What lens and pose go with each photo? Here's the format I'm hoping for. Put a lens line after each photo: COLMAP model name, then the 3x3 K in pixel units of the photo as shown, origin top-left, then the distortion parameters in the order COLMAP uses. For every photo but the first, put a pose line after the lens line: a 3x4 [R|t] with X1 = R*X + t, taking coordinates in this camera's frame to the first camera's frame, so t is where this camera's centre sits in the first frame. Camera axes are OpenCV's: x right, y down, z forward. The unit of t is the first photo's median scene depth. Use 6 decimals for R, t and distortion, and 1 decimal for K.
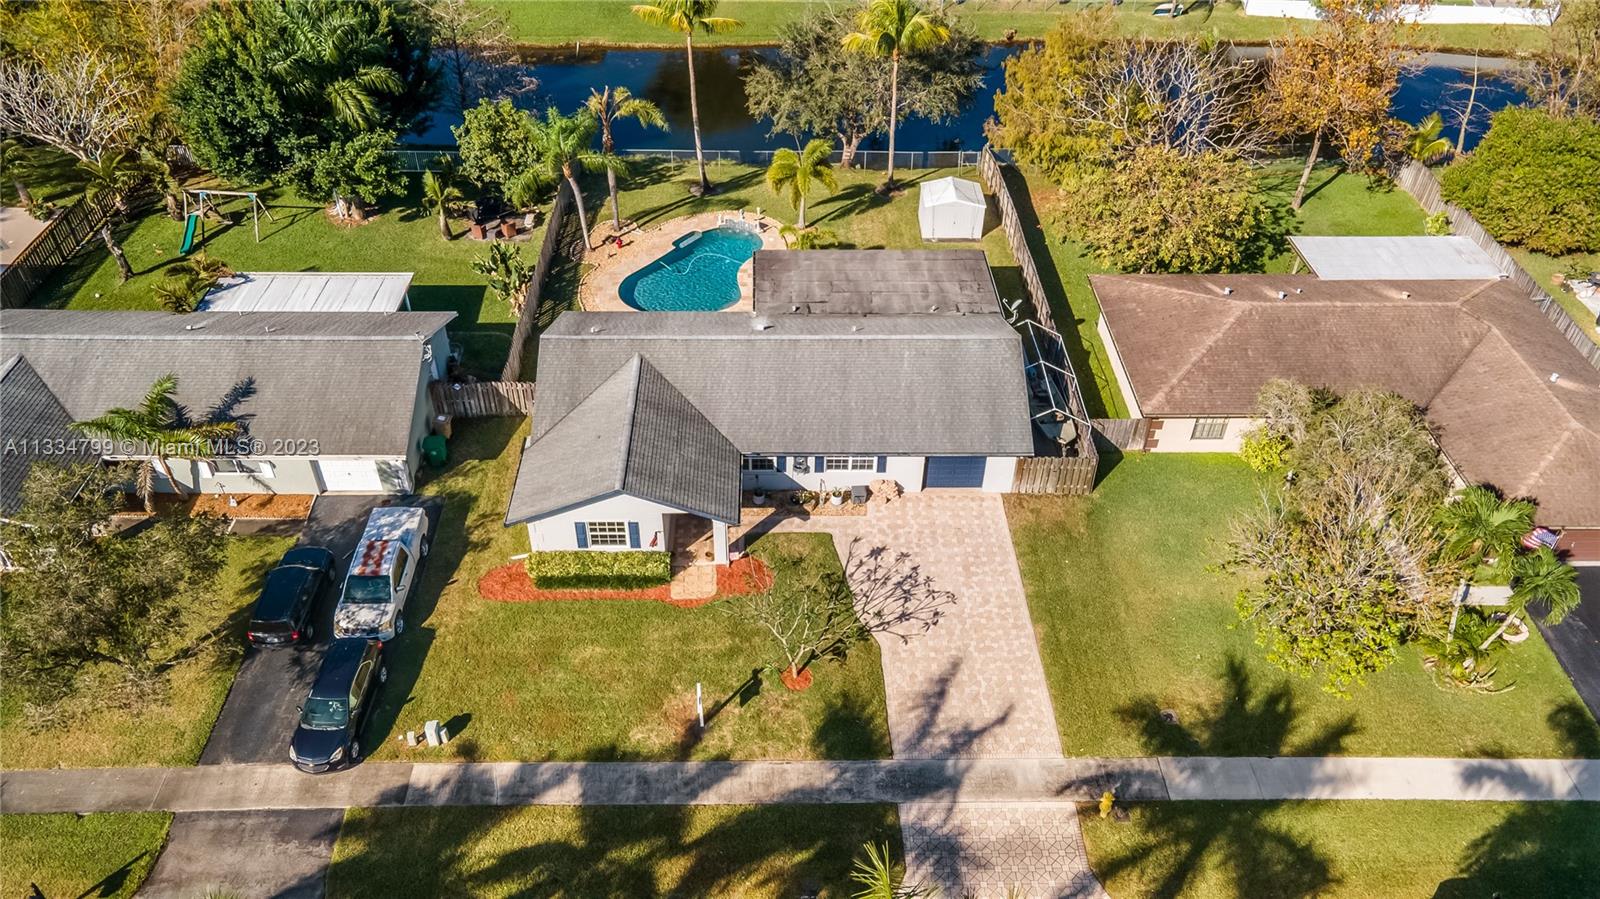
lens RADIAL K [[1129.0, 0, 800.0], [0, 1129.0, 449.5], [0, 0, 1]] dist [0.046691, 0.000775]
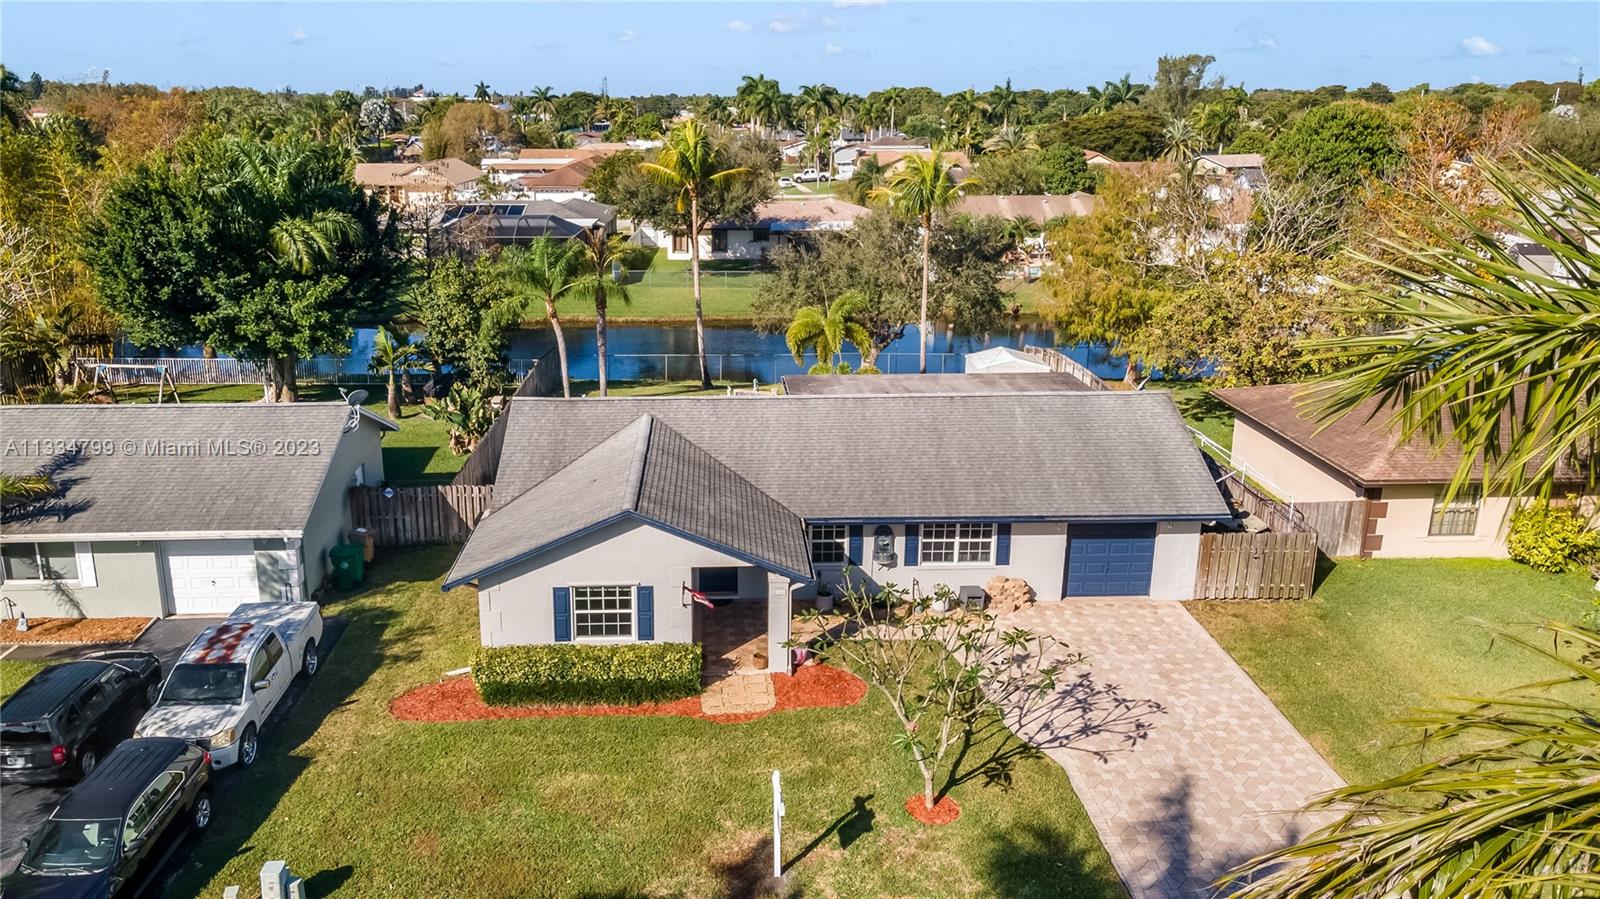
lens RADIAL K [[1153.2, 0, 766.0], [0, 1153.2, 444.1], [0, 0, 1]] dist [0.028884, -0.001090]
pose [[0.999627, -0.022552, 0.015412, -0.086258], [0.026838, 0.915932, -0.400435, 0.248595], [-0.005086, 0.400700, 0.916195, 0.366566]]
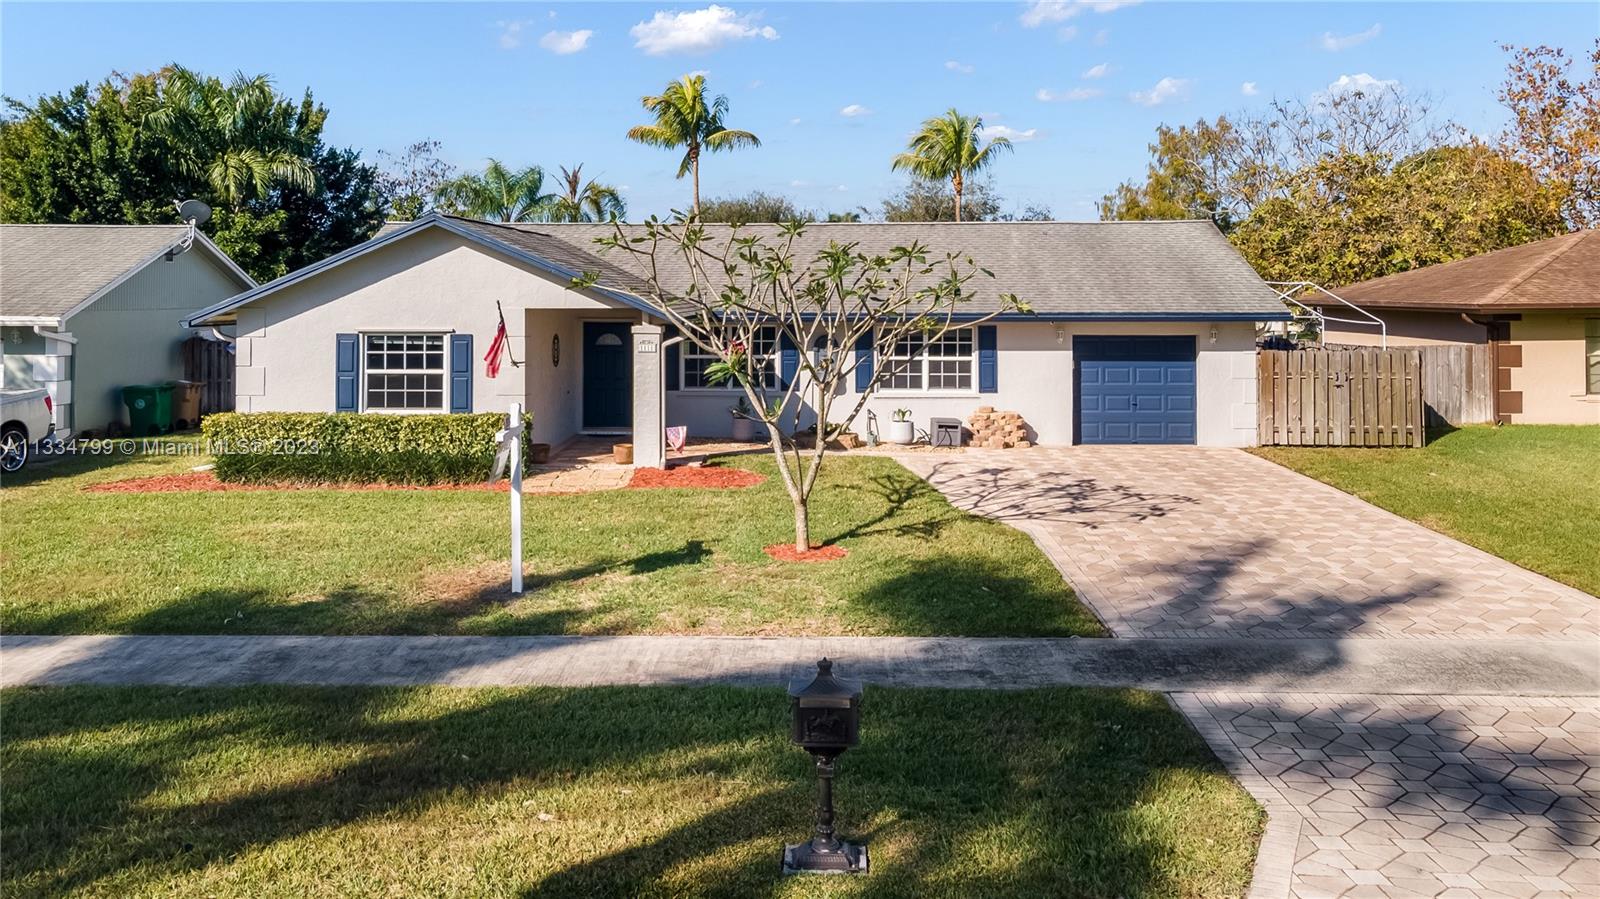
lens RADIAL K [[1187.6, 0, 800.0], [0, 1187.6, 322.4], [0, 0, 1]] dist [0.030894, -0.000574]
pose [[0.998461, -0.028784, -0.047407, 0.015115], [-0.008061, 0.770380, -0.637534, 0.366371], [0.054872, 0.636935, 0.768962, 0.617446]]
